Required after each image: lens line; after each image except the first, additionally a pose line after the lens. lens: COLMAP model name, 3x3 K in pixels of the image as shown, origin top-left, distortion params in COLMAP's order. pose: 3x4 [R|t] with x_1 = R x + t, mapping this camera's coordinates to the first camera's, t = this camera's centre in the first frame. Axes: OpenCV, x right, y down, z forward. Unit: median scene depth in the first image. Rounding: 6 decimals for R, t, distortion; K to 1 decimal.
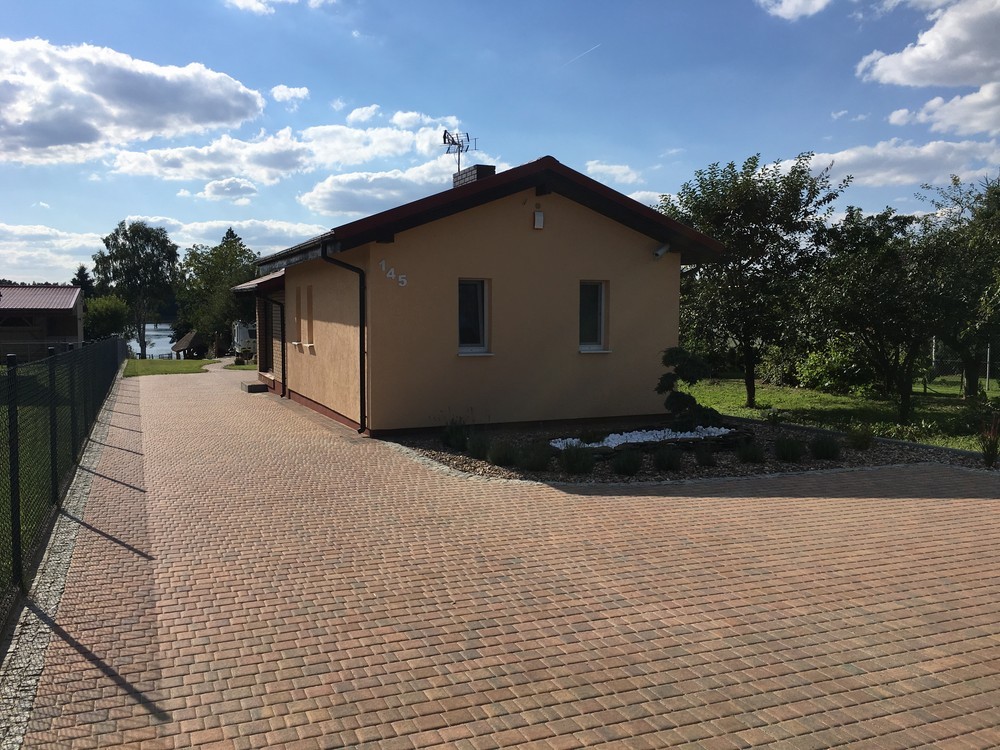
lens RADIAL K [[837.0, 0, 499.6], [0, 837.0, 365.7], [0, 0, 1]] dist [0.049099, -0.065420]
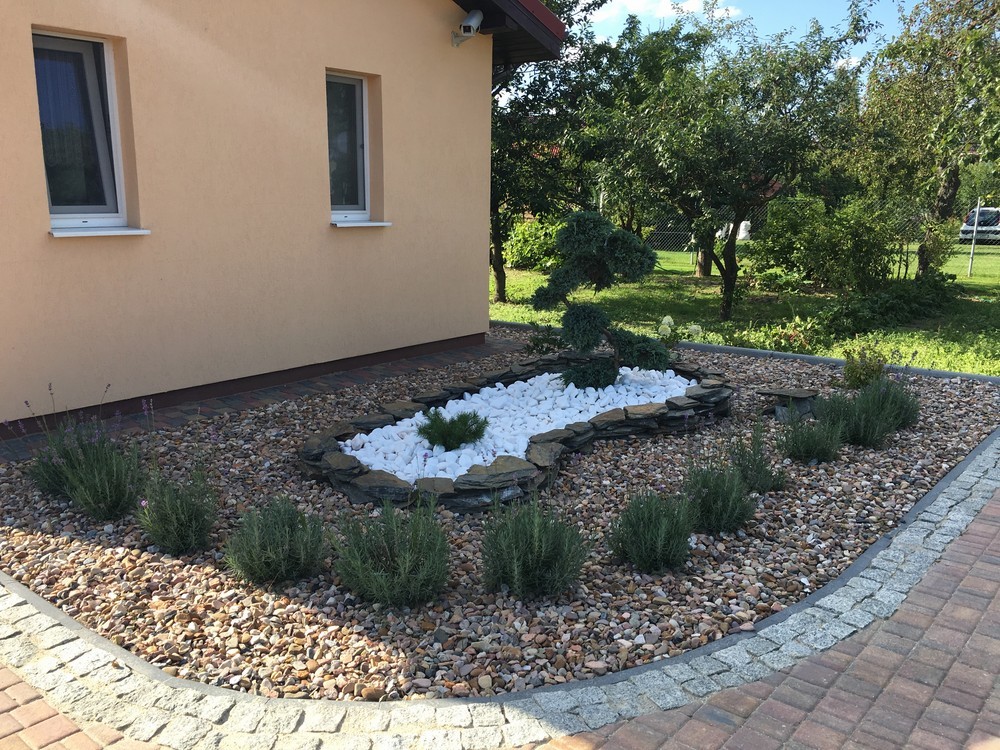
lens RADIAL K [[837.0, 0, 509.5], [0, 837.0, 376.7], [0, 0, 1]] dist [0.049099, -0.065420]
pose [[0.881295, -0.089903, 0.463936, -0.046185], [0.011661, 0.985575, 0.168837, -0.010434], [-0.472423, -0.143386, 0.869630, 0.507359]]
